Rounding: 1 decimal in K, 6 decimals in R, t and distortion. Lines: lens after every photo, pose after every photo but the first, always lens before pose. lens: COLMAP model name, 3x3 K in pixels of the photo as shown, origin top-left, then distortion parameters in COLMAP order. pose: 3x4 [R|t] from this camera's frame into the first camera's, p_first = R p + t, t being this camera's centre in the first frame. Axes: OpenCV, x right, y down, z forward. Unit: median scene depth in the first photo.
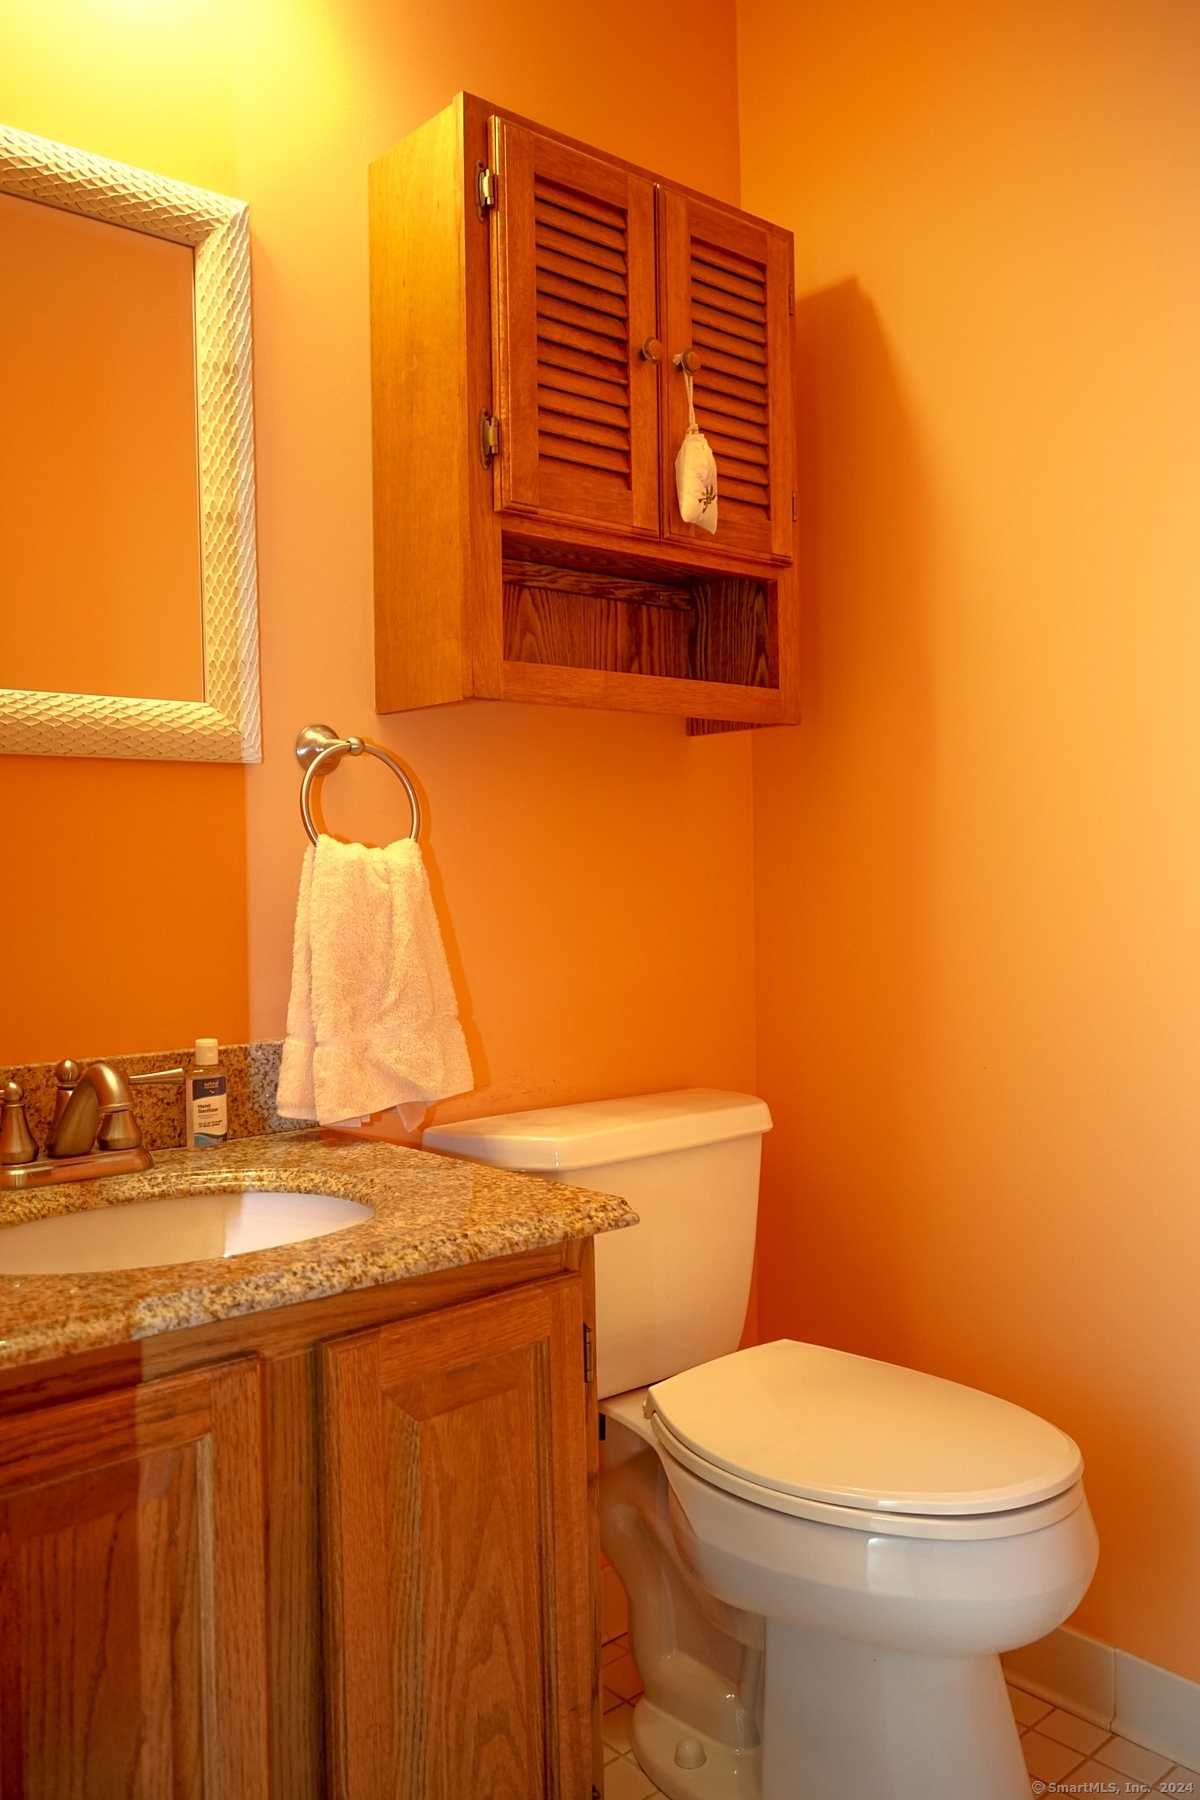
lens RADIAL K [[1440.2, 0, 600.0], [0, 1440.2, 900.0], [0, 0, 1]] dist [-0.005821, 0.002967]
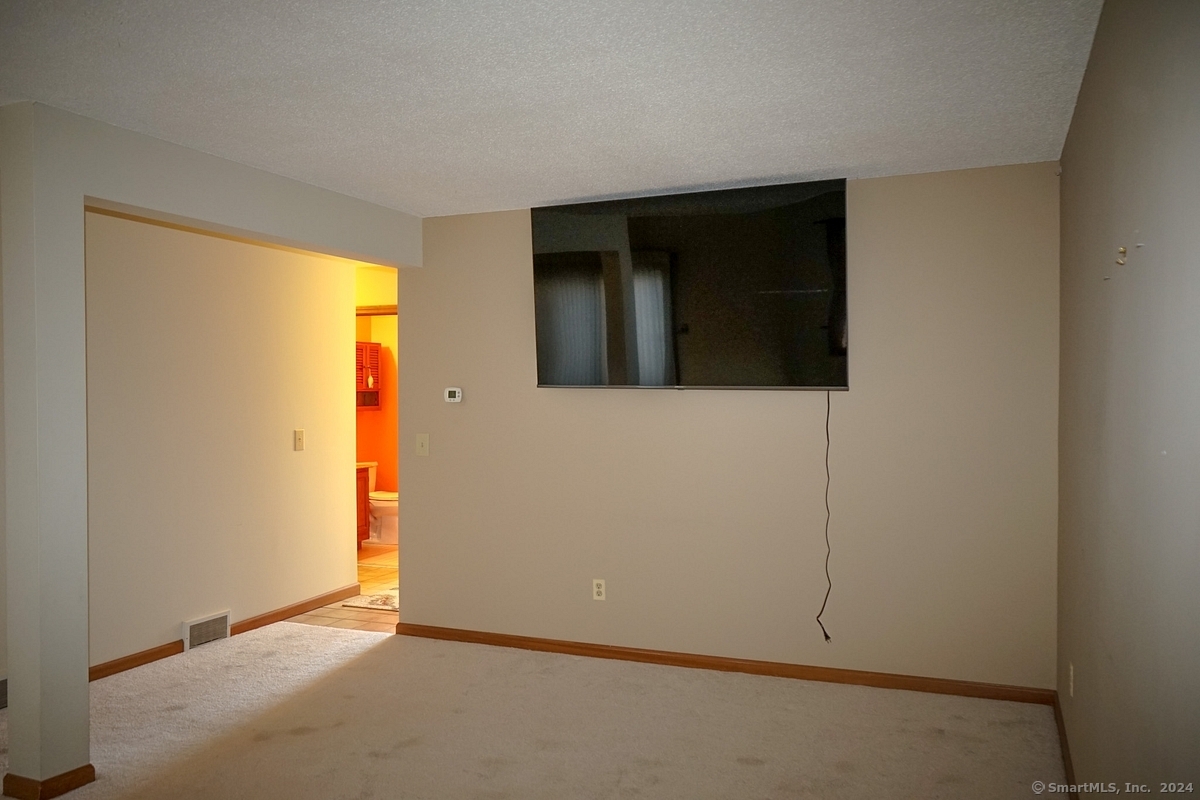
lens RADIAL K [[960.1, 0, 602.8], [0, 960.1, 409.0], [0, 0, 1]] dist [-0.005821, 0.002967]
pose [[0.899633, 0.012986, 0.436453, -1.087478], [-0.010440, 0.999912, -0.008232, -0.113736], [-0.436522, 0.002849, 0.899689, -4.309656]]
